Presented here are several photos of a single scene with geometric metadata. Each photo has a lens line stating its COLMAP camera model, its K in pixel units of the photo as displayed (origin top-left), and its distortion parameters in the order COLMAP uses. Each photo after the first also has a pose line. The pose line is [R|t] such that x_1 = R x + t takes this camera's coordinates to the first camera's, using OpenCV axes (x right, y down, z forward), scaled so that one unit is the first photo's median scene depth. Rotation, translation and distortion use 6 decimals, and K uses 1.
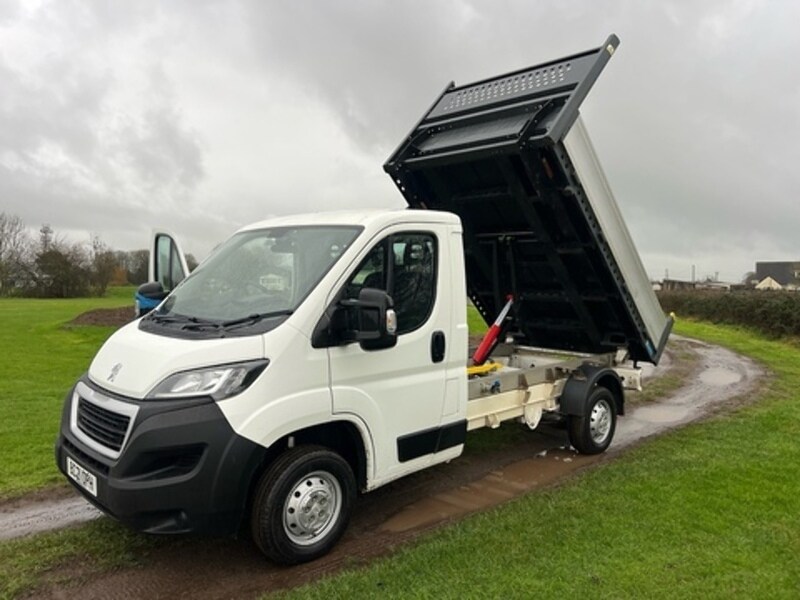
lens RADIAL K [[596.1, 0, 397.1], [0, 596.1, 269.1], [0, 0, 1]] dist [0.061202, -0.065320]
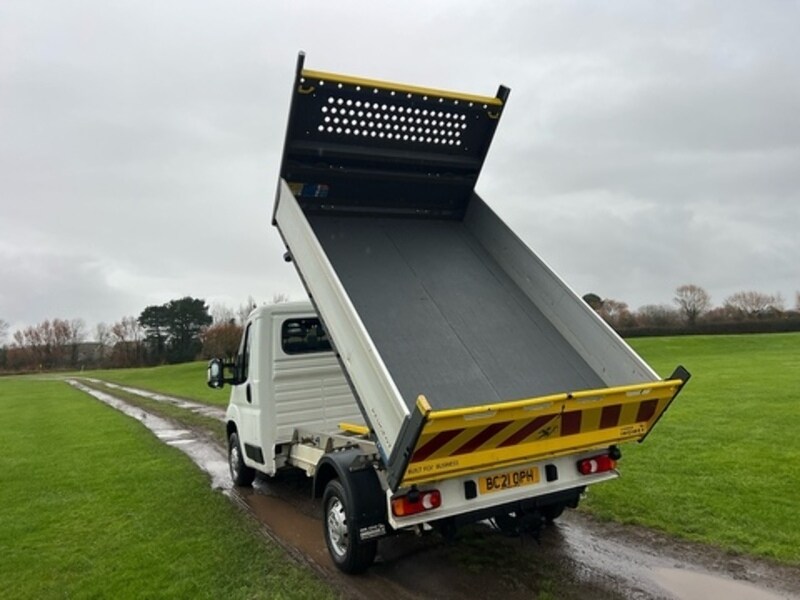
lens RADIAL K [[600.1, 0, 403.8], [0, 600.1, 289.0], [0, 0, 1]] dist [0.062777, -0.068284]
pose [[-0.281295, -0.086163, -0.955745, 1.739545], [0.079089, 0.990491, -0.112573, 0.077615], [0.956357, -0.107255, -0.271806, 2.137397]]
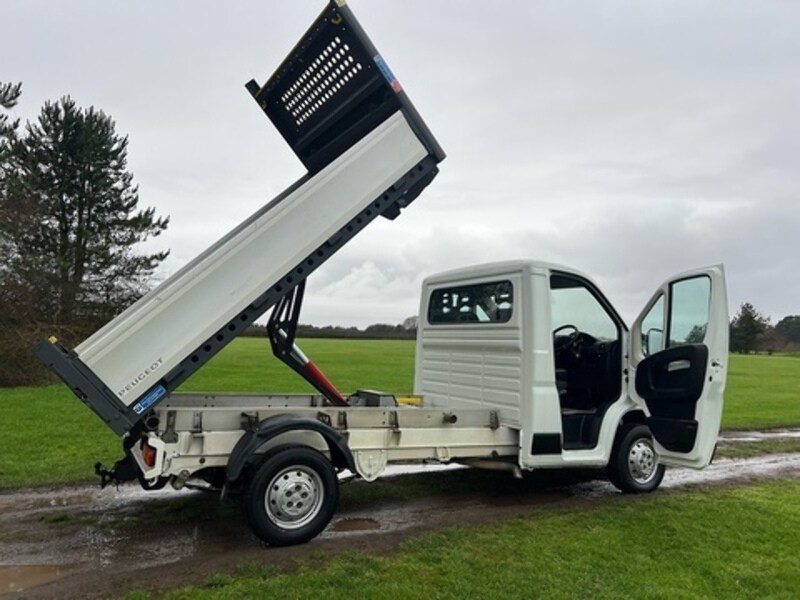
lens RADIAL K [[596.2, 0, 400.0], [0, 596.2, 300.0], [0, 0, 1]] dist [0.066624, -0.075978]
pose [[-0.963843, -0.030677, 0.264697, -0.299202], [-0.054528, 0.995037, -0.083231, 0.123824], [-0.260831, -0.094655, -0.960733, 3.068099]]
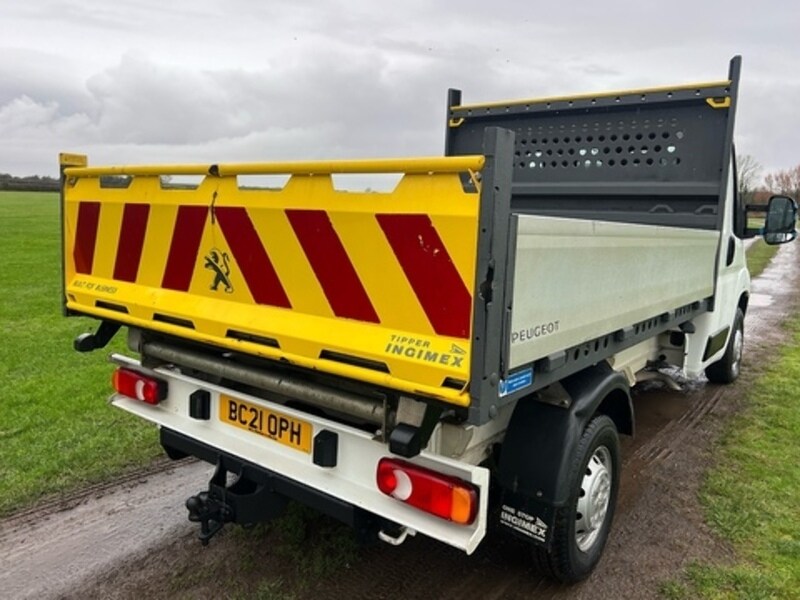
lens RADIAL K [[600.1, 0, 403.8], [0, 600.1, 289.0], [0, 0, 1]] dist [0.062777, -0.068284]
pose [[-0.985768, -0.024492, -0.166315, 0.498878], [-0.044490, 0.992064, 0.117602, 0.109796], [0.162115, 0.123327, -0.979035, 2.597313]]
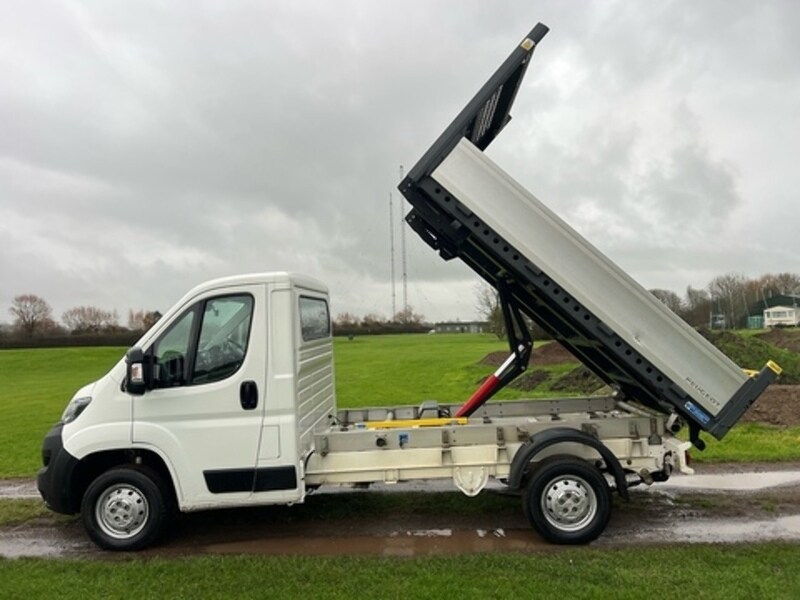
lens RADIAL K [[596.1, 0, 397.1], [0, 596.1, 269.1], [0, 0, 1]] dist [0.061202, -0.065320]
pose [[0.687921, -0.107201, -0.717825, 1.263146], [0.059963, 0.994045, -0.090987, 0.015109], [0.723305, 0.019549, 0.690252, 0.476792]]
